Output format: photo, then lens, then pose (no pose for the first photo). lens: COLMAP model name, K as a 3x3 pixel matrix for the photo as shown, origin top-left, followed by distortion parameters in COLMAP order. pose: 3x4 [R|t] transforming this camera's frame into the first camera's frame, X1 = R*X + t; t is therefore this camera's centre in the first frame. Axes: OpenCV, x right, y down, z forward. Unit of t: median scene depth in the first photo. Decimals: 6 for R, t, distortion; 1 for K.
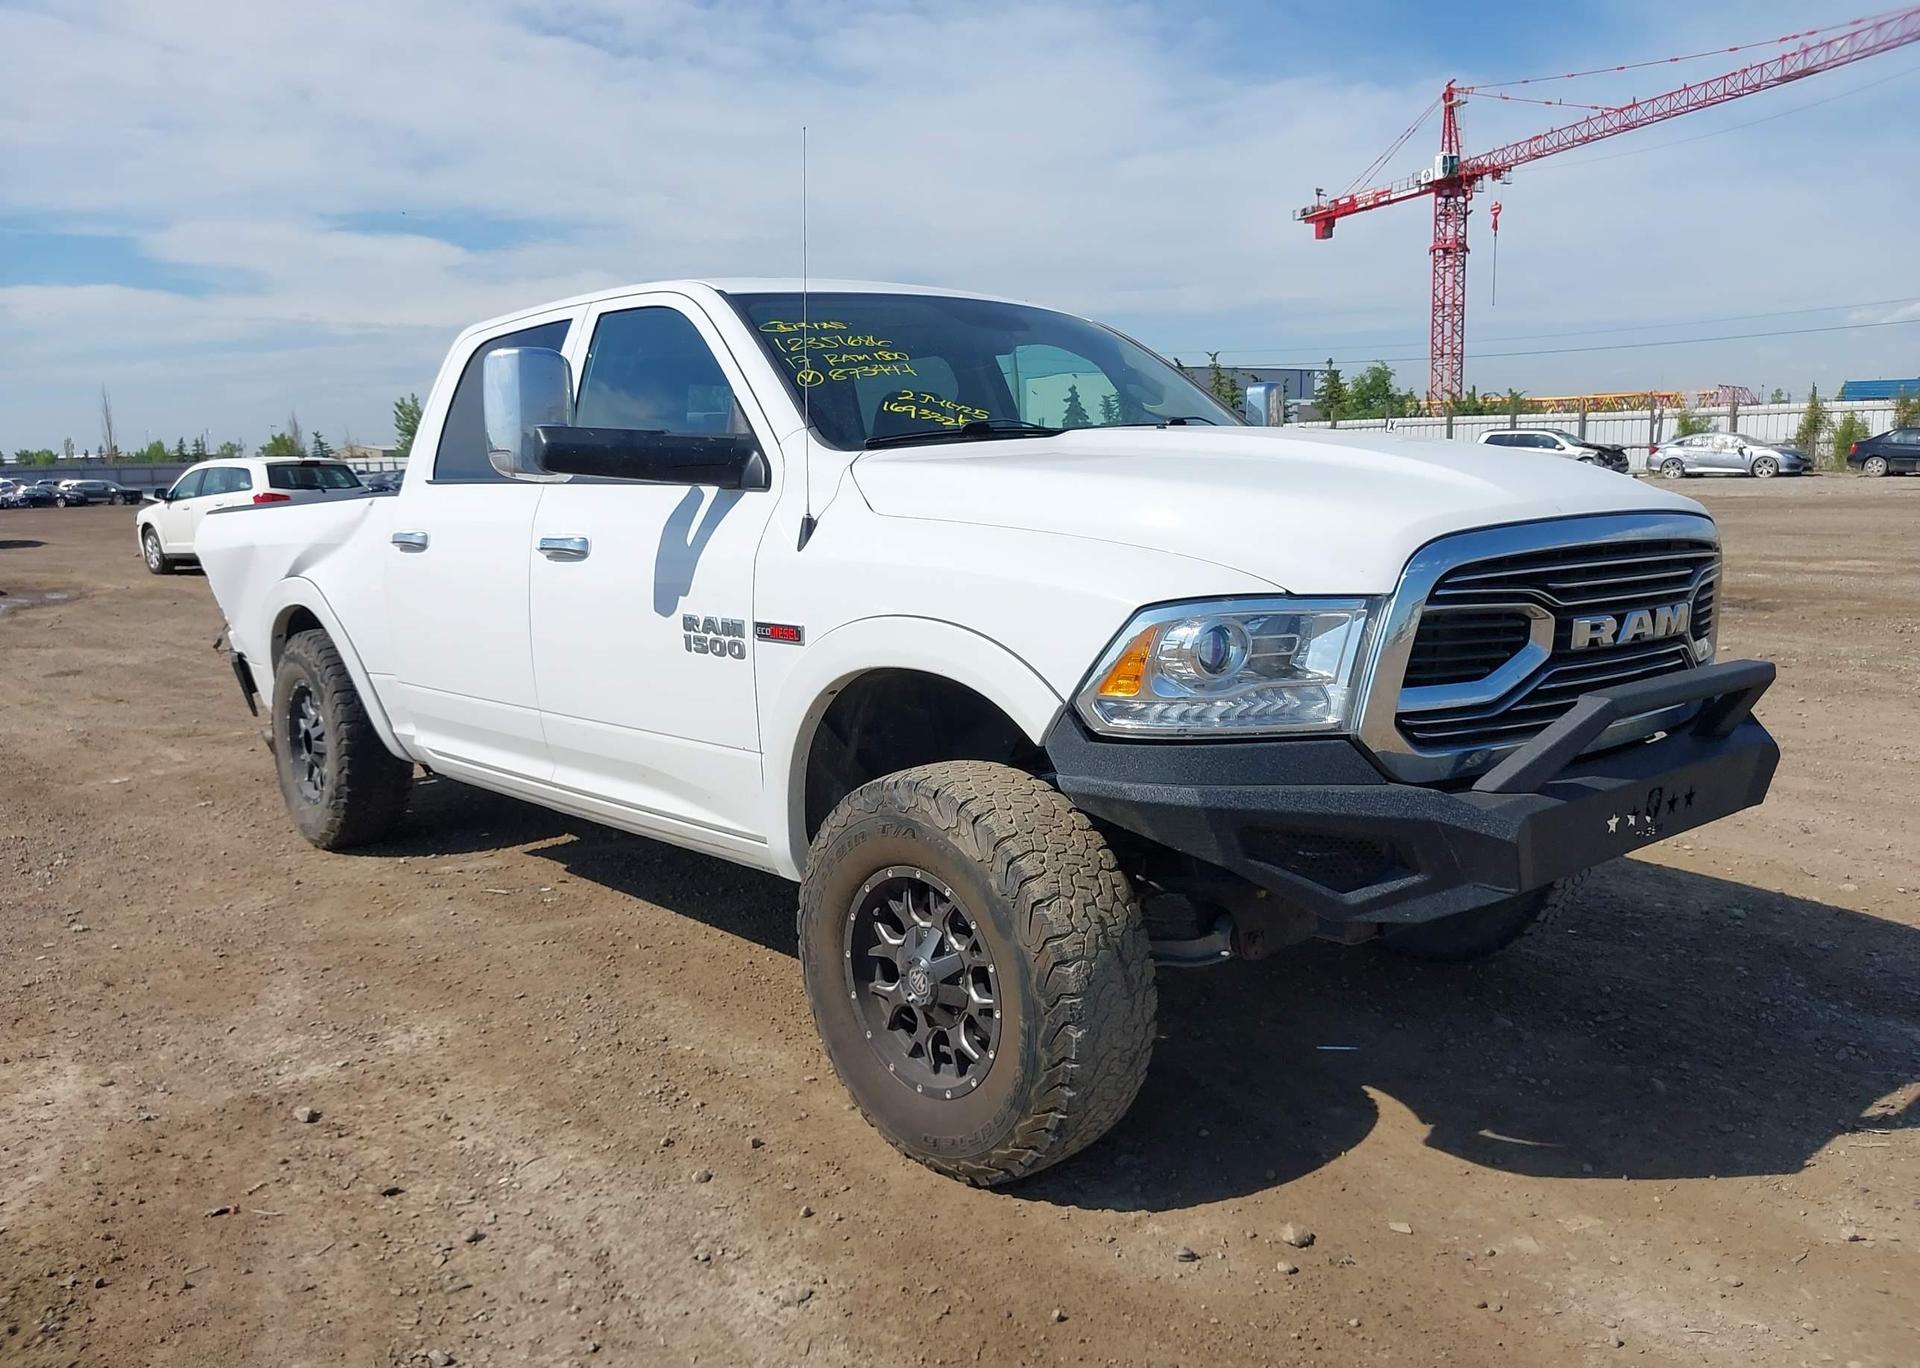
lens RADIAL K [[1534.8, 0, 957.5], [0, 1534.8, 689.7], [0, 0, 1]] dist [0.024991, -0.043378]
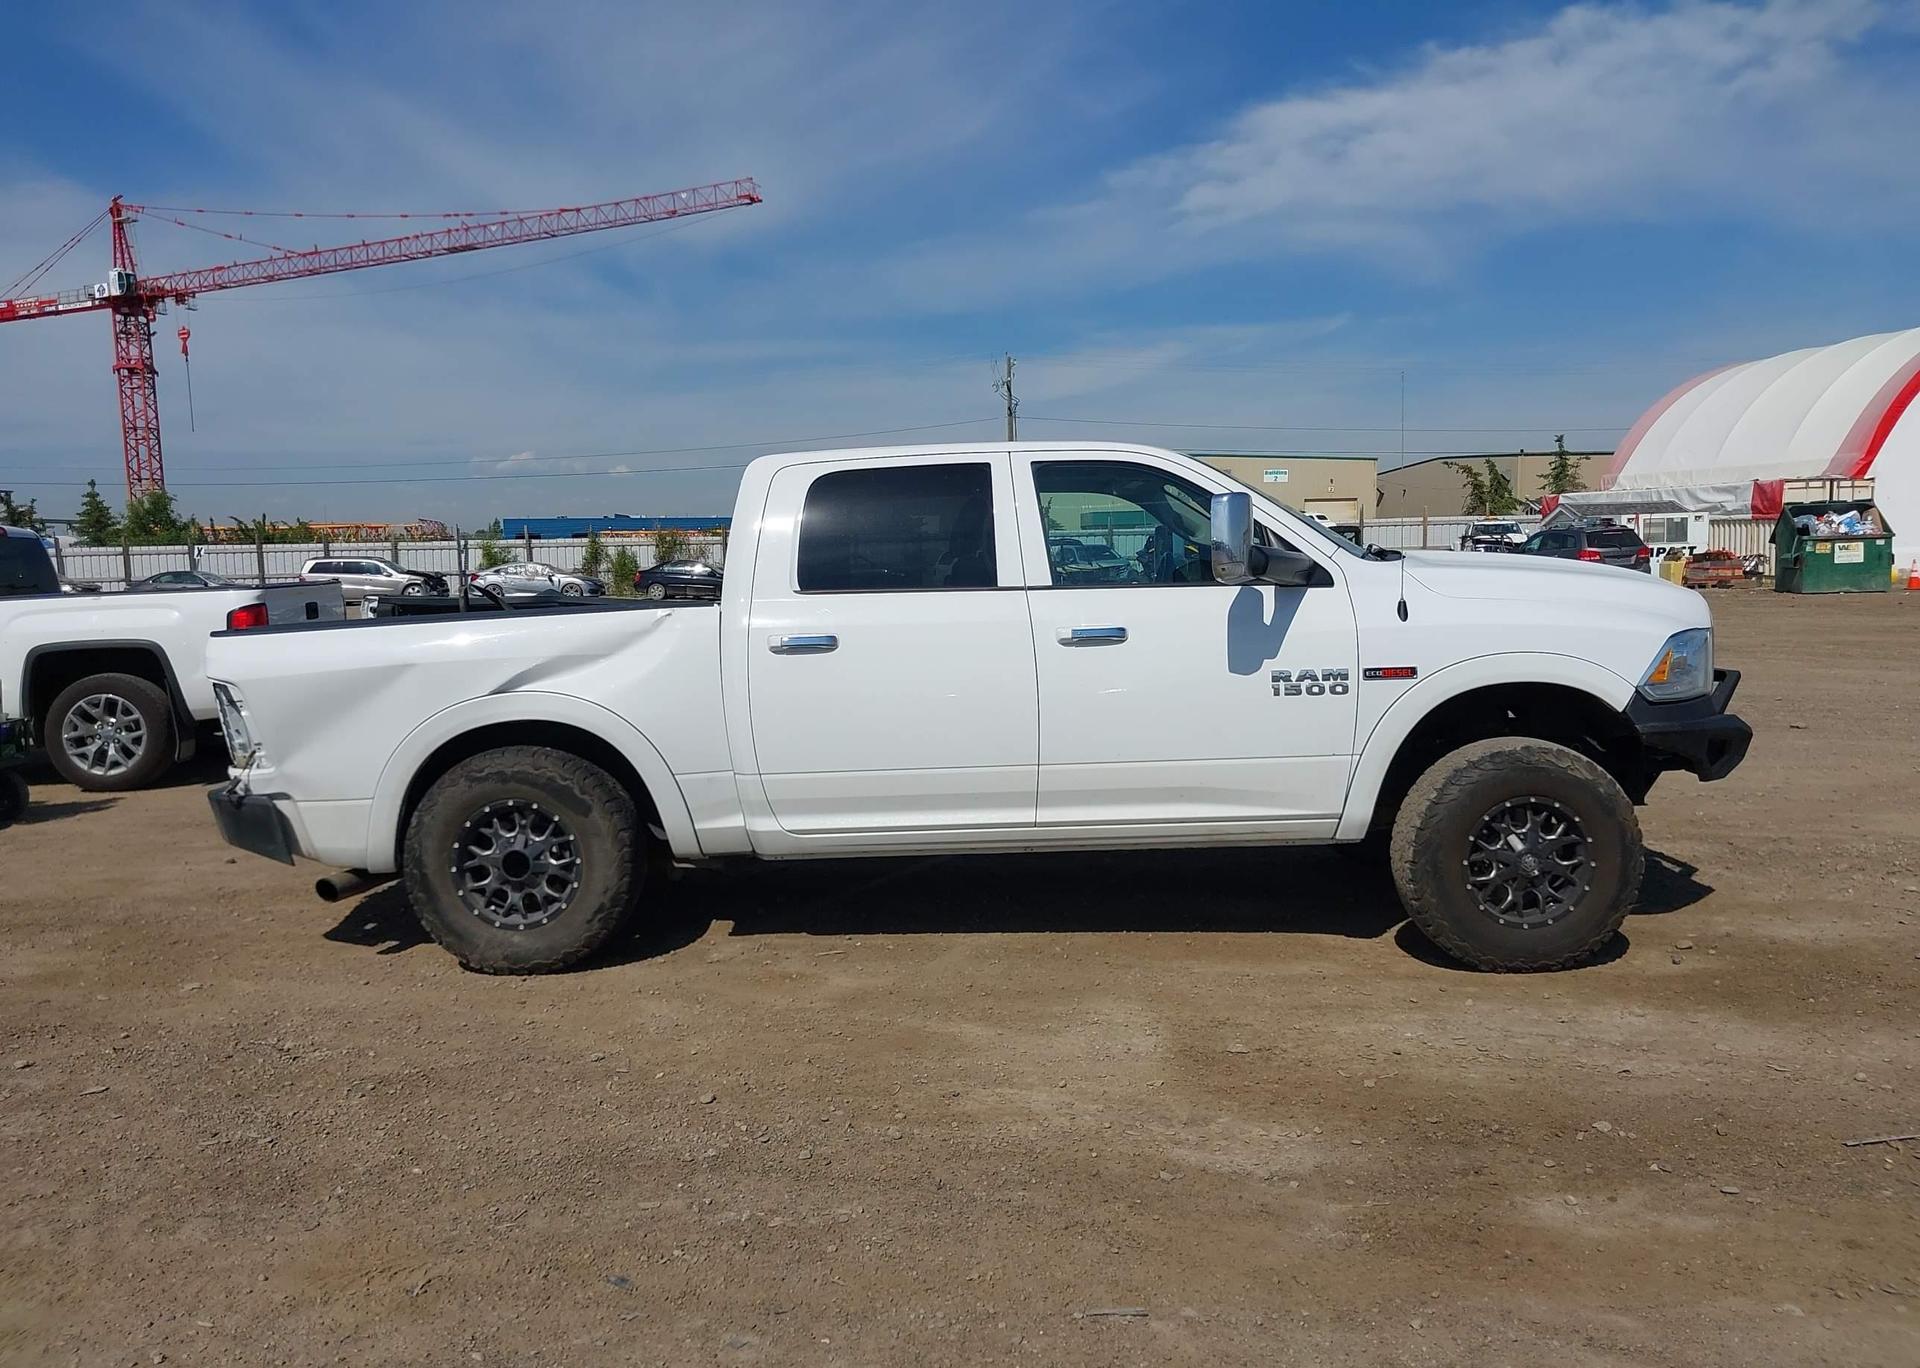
lens RADIAL K [[1534.8, 0, 953.1], [0, 1534.8, 694.7], [0, 0, 1]] dist [0.024991, -0.043378]
pose [[0.676128, -0.056248, 0.734634, -1.363158], [0.114664, 0.992966, -0.029505, -0.017485], [-0.727807, 0.104185, 0.677822, 0.207901]]
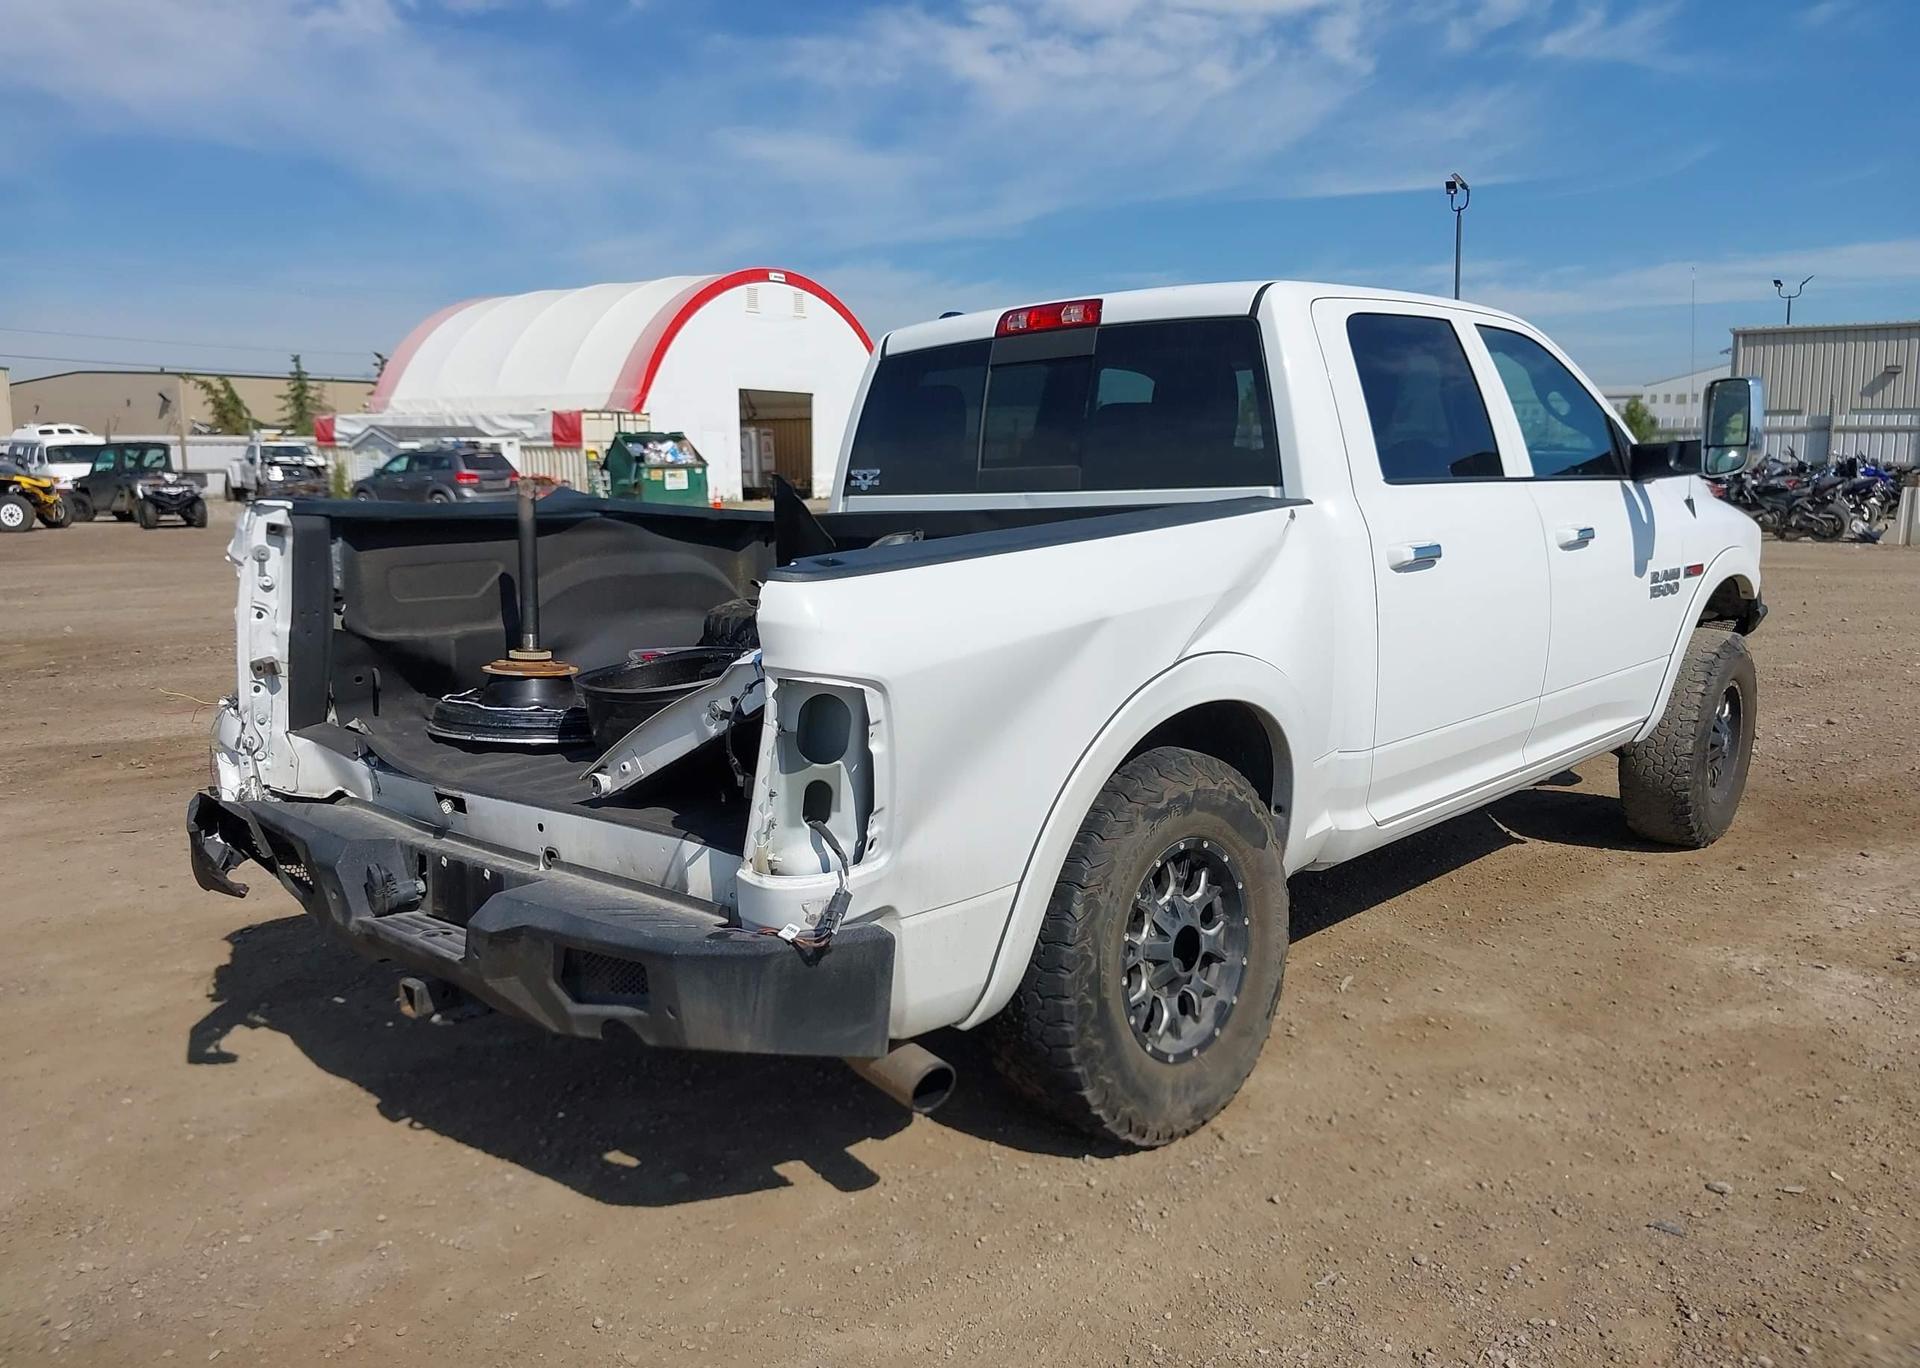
lens RADIAL K [[1534.8, 0, 947.0], [0, 1534.8, 676.6], [0, 0, 1]] dist [0.024991, -0.043378]
pose [[-0.102247, -0.110633, 0.988588, -1.388524], [0.157399, 0.979478, 0.125893, -0.214564], [-0.982228, 0.168474, -0.082735, 1.626109]]
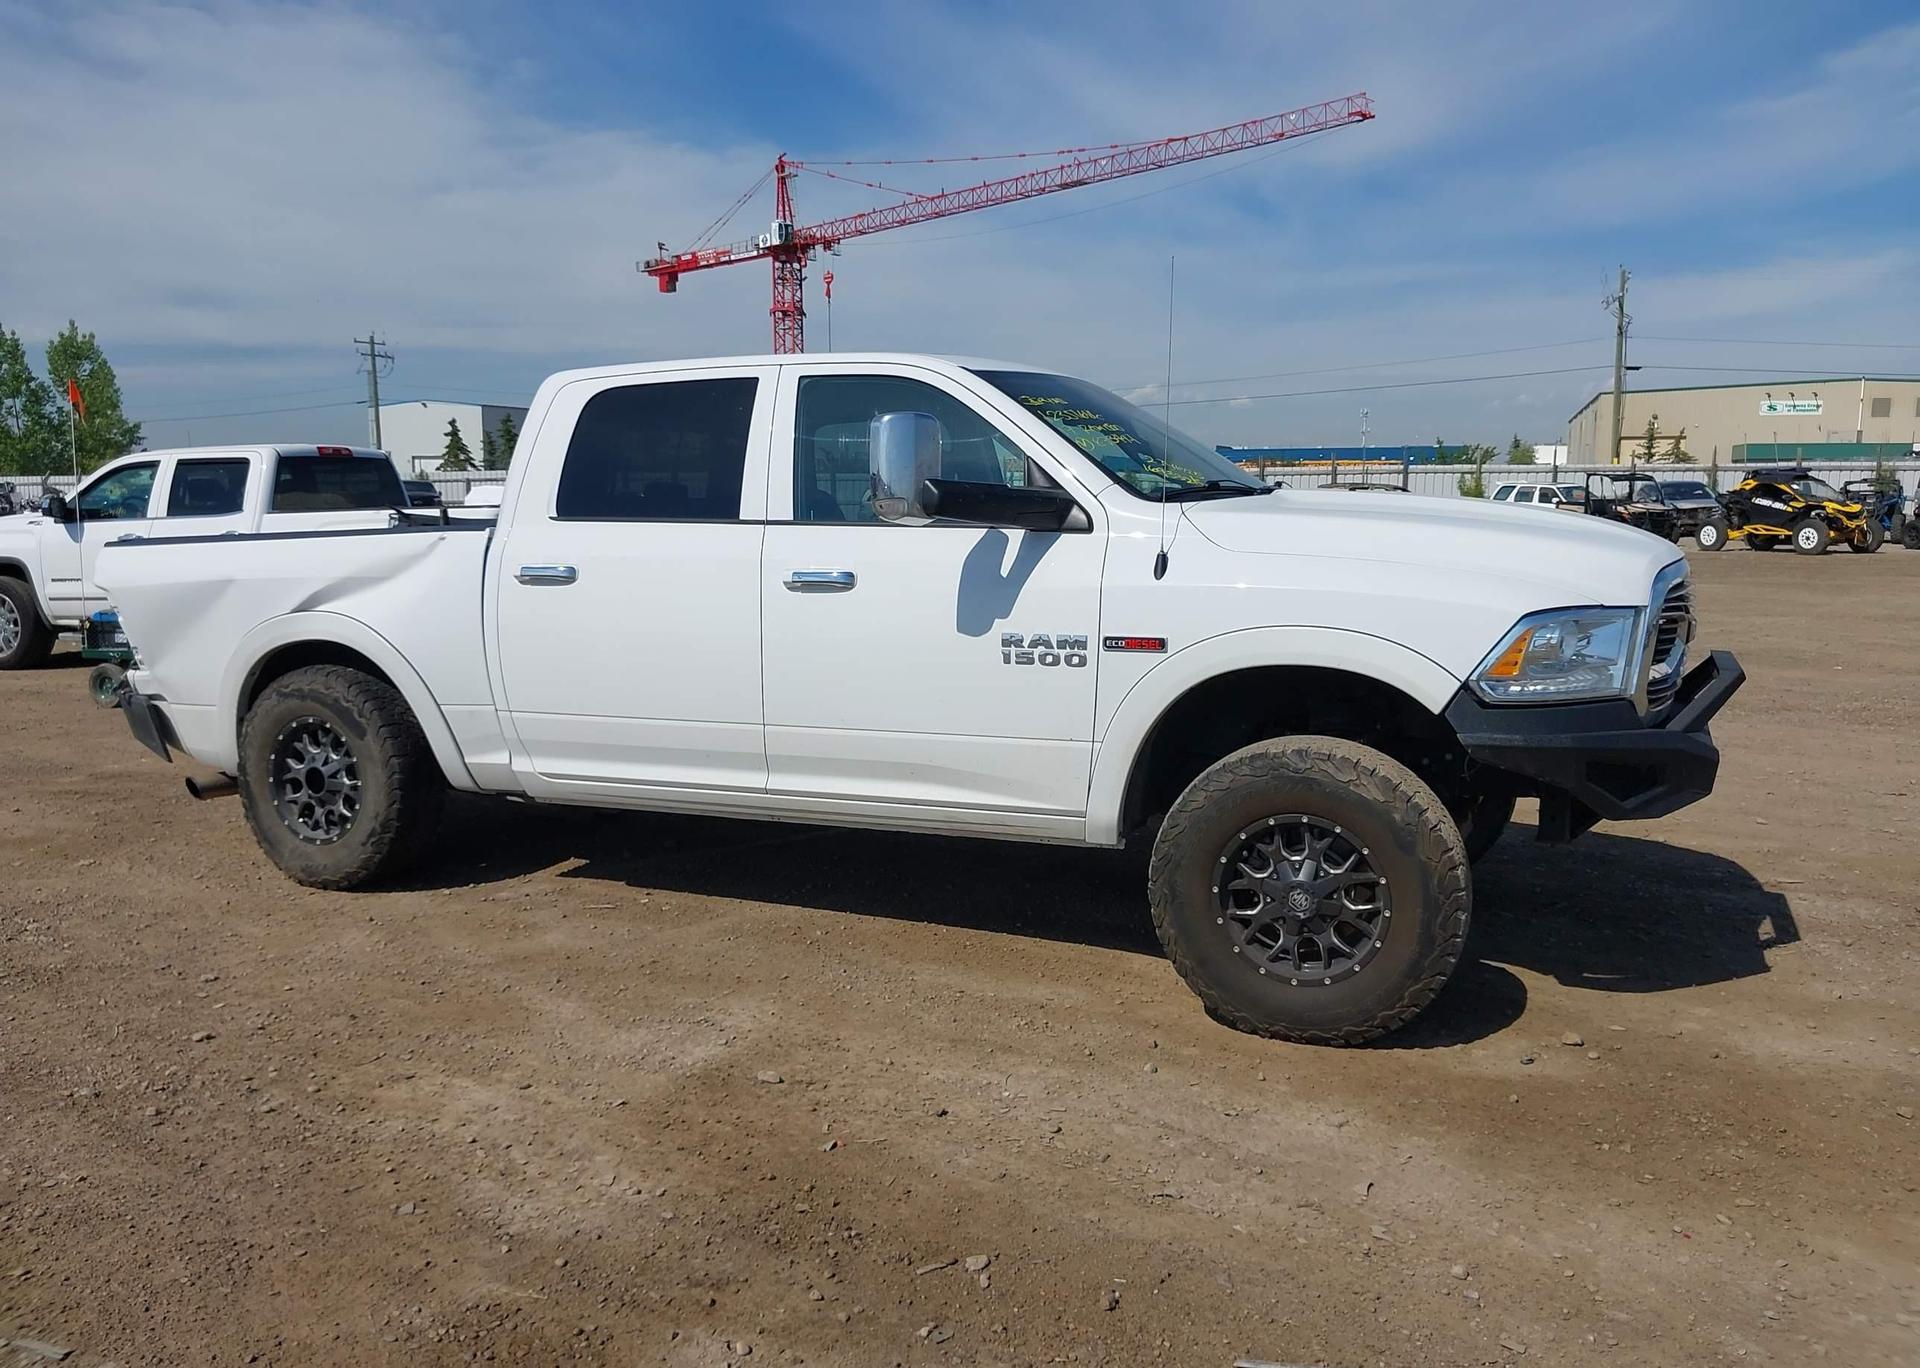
lens RADIAL K [[1534.8, 0, 951.6], [0, 1534.8, 686.2], [0, 0, 1]] dist [0.024991, -0.043378]
pose [[0.909782, -0.026724, 0.414226, -0.665520], [0.039591, 0.998962, -0.022506, 0.016903], [-0.413195, 0.036876, 0.909896, -0.080759]]
